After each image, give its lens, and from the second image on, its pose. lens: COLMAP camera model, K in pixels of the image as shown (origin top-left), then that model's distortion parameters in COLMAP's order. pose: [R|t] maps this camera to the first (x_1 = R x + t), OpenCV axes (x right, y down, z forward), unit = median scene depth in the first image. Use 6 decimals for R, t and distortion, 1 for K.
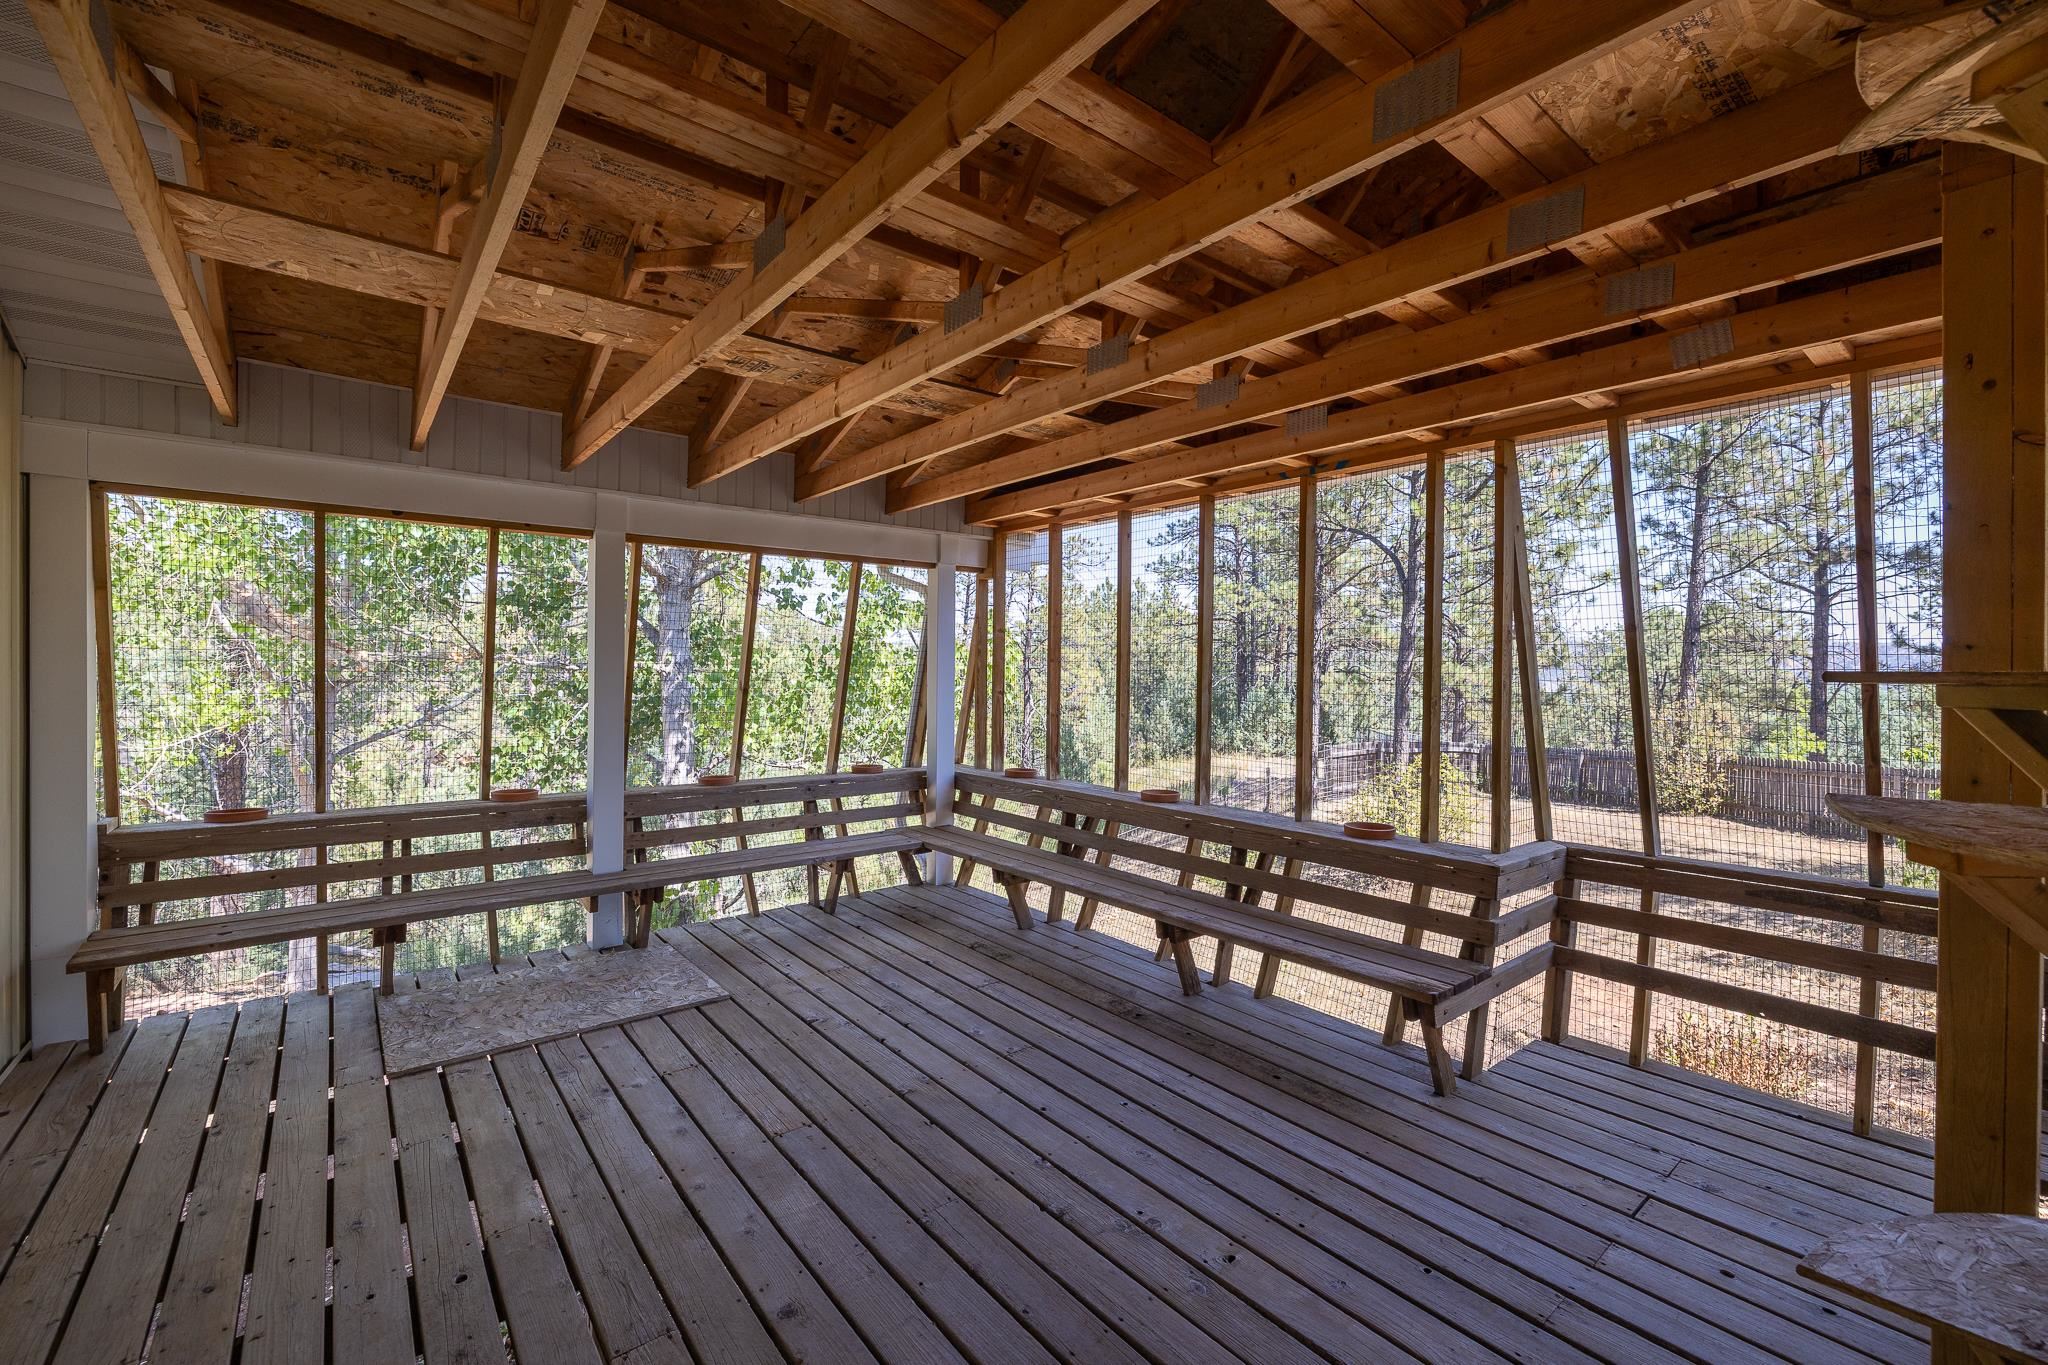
lens RADIAL K [[855.9, 0, 1022.5], [0, 855.9, 673.6], [0, 0, 1]] dist [-0.004318, -0.000177]
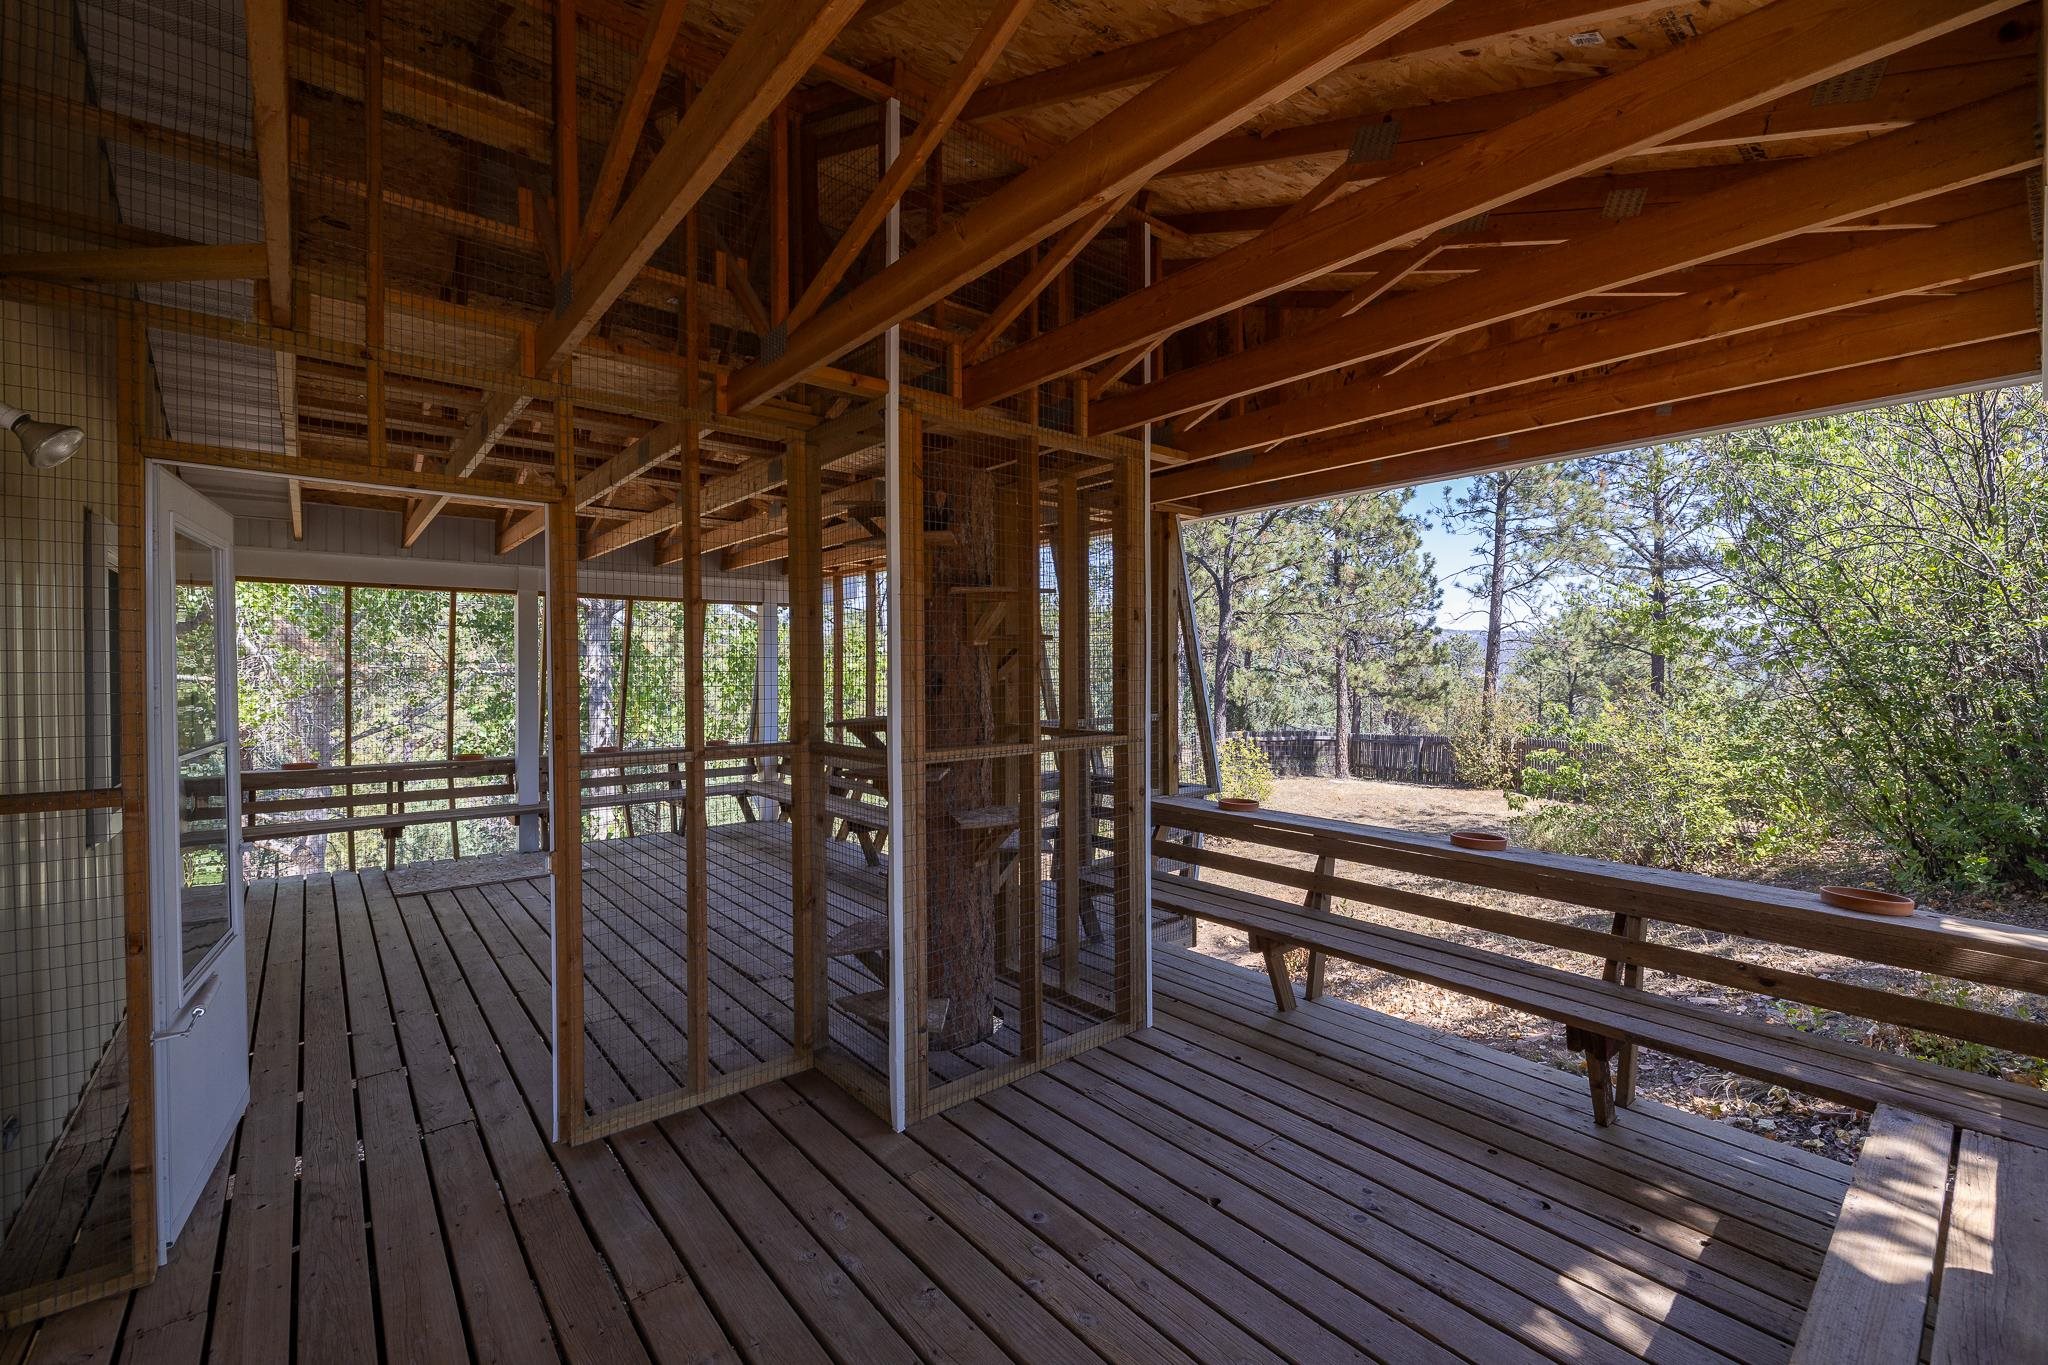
lens RADIAL K [[855.9, 0, 1027.9], [0, 855.9, 673.3], [0, 0, 1]] dist [-0.004318, -0.000177]
pose [[0.999710, -0.010324, 0.021763, 0.407972], [0.010358, 0.999945, -0.001469, 0.000866], [-0.021747, 0.001694, 0.999762, -0.605381]]
